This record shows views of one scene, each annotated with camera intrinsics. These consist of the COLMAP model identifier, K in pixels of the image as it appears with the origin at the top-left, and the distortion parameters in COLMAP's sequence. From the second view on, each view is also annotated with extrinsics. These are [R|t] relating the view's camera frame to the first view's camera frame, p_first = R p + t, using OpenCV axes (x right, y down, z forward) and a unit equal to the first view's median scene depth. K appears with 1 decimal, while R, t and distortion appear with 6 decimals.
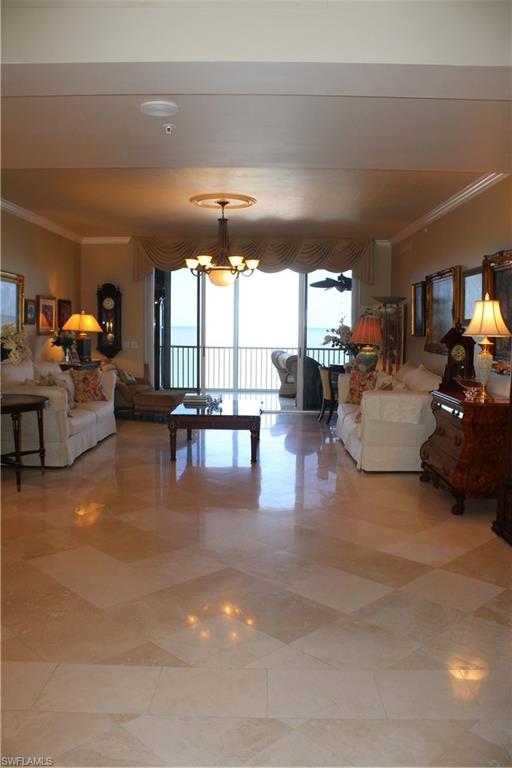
lens RADIAL K [[634.0, 0, 264.1], [0, 634.0, 384.6], [0, 0, 1]] dist [-0.163246, 0.139045]
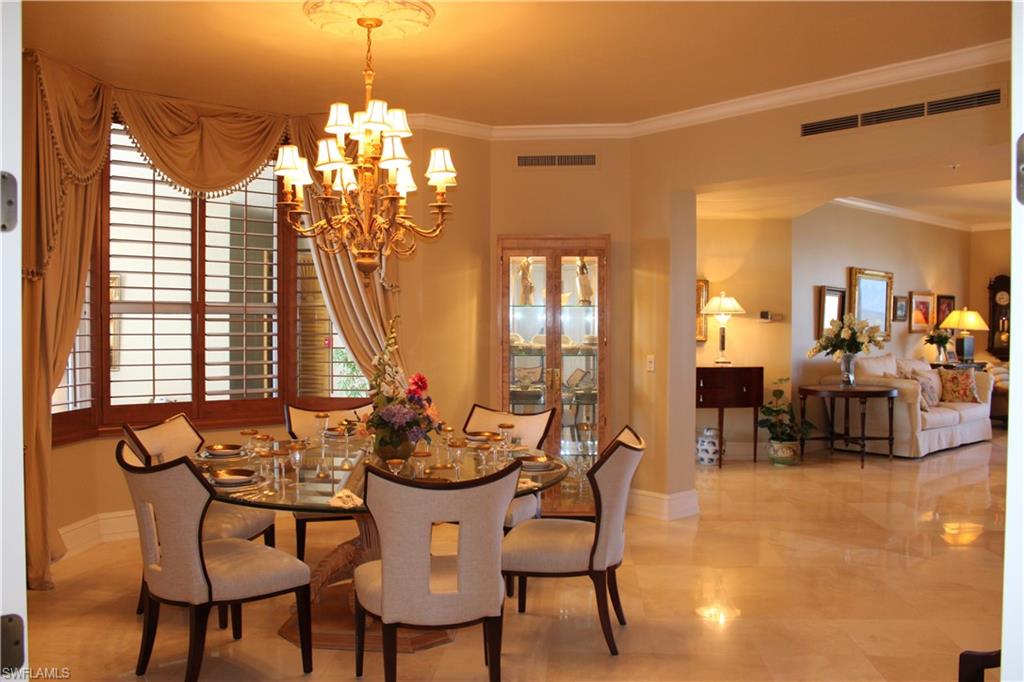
lens RADIAL K [[845.3, 0, 512.9], [0, 845.3, 346.9], [0, 0, 1]] dist [-0.163246, 0.139045]
pose [[0.647074, 0.010599, -0.762353, 0.209174], [-0.065605, 0.996969, -0.041824, 0.036520], [0.759599, 0.077077, 0.645808, -0.293927]]
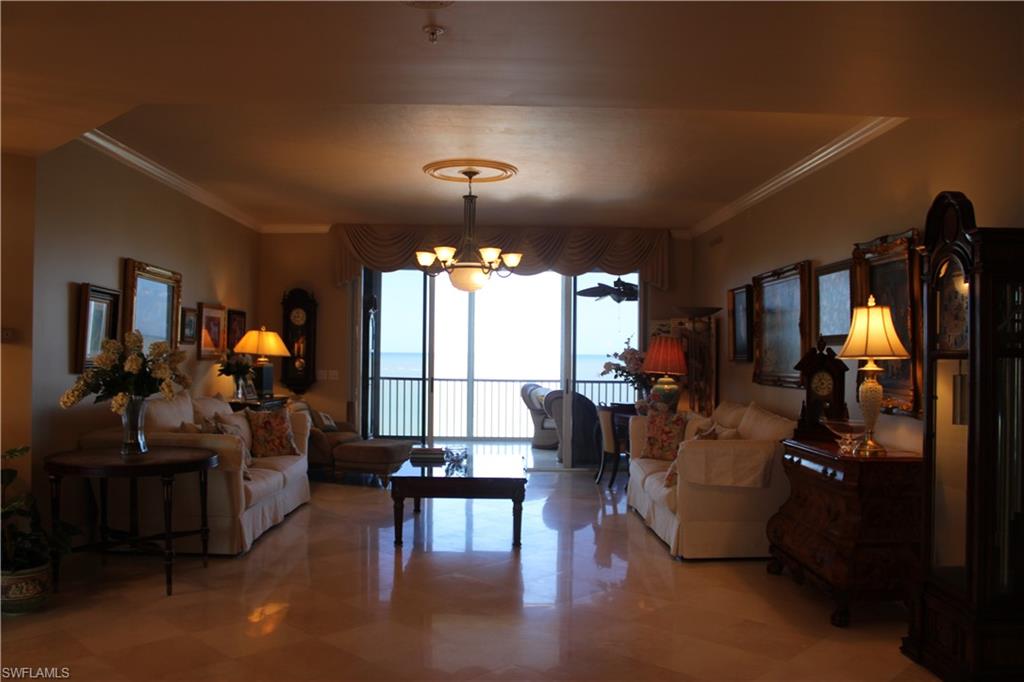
lens RADIAL K [[845.3, 0, 517.4], [0, 845.3, 340.8], [0, 0, 1]] dist [-0.163246, 0.139045]
pose [[0.999545, 0.000492, 0.030164, -0.034769], [0.002704, 0.994379, -0.105840, -0.001495], [-0.030046, 0.105874, 0.993926, 0.064791]]
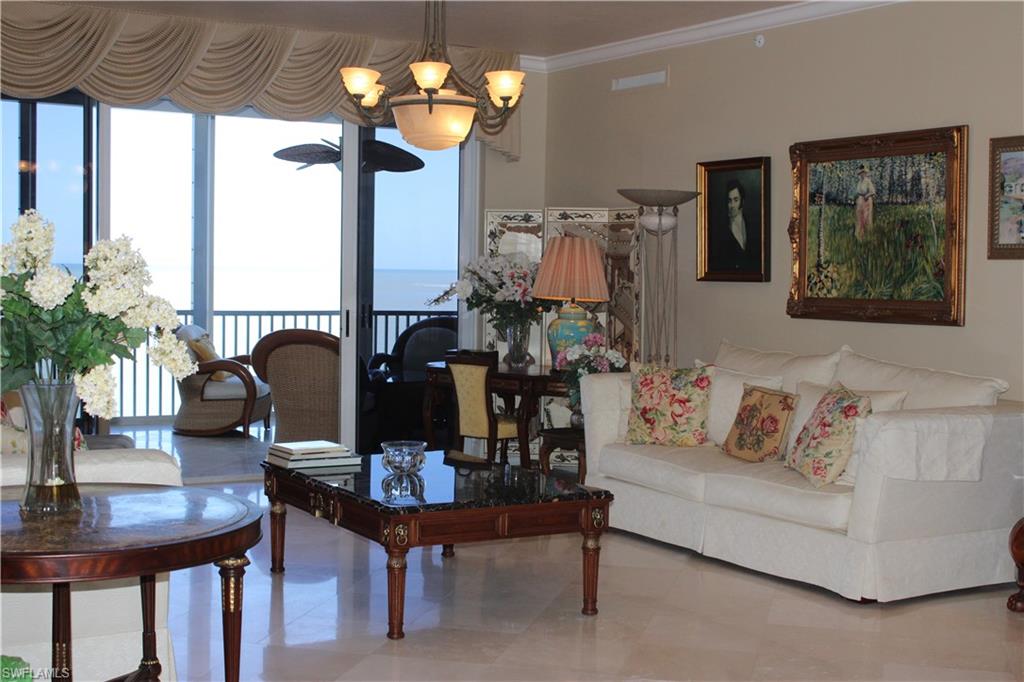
lens RADIAL K [[1416.9, 0, 512.2], [0, 1416.9, 339.9], [0, 0, 1]] dist [-0.146403, 0.000000]
pose [[0.855317, -0.021234, 0.517670, -0.393246], [0.039015, 0.998963, -0.023487, -0.019600], [-0.516634, 0.040286, 0.855258, 0.235006]]
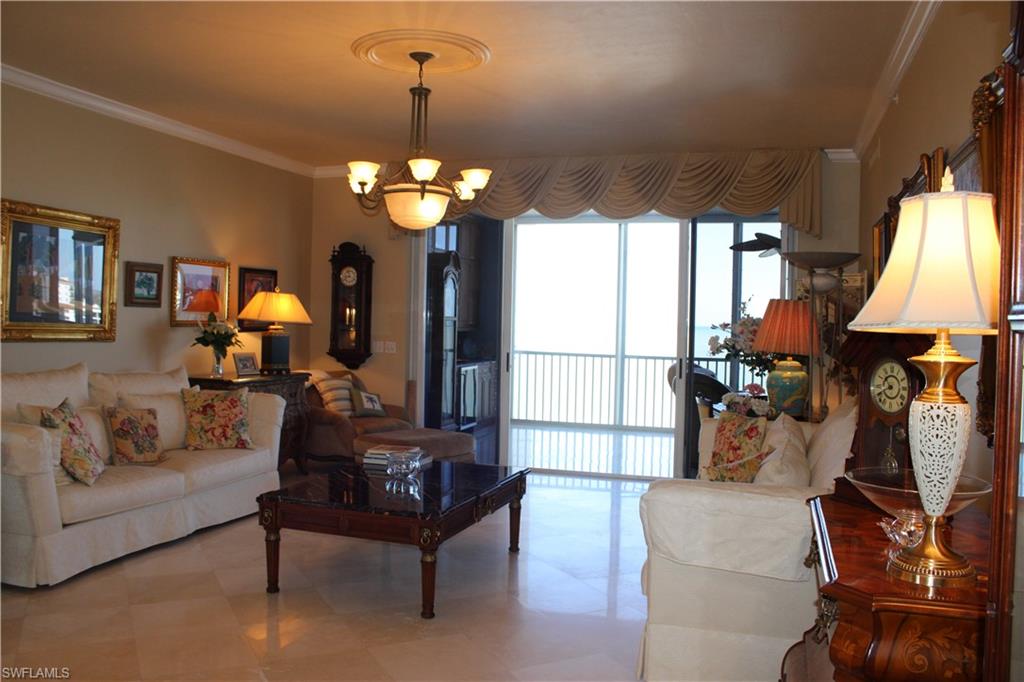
lens RADIAL K [[845.3, 0, 516.2], [0, 845.3, 336.0], [0, 0, 1]] dist [-0.163246, 0.139045]
pose [[0.954399, 0.014040, -0.298202, 0.168992], [-0.037831, 0.996529, -0.074160, -0.025596], [0.296126, 0.082059, 0.951617, 0.365022]]
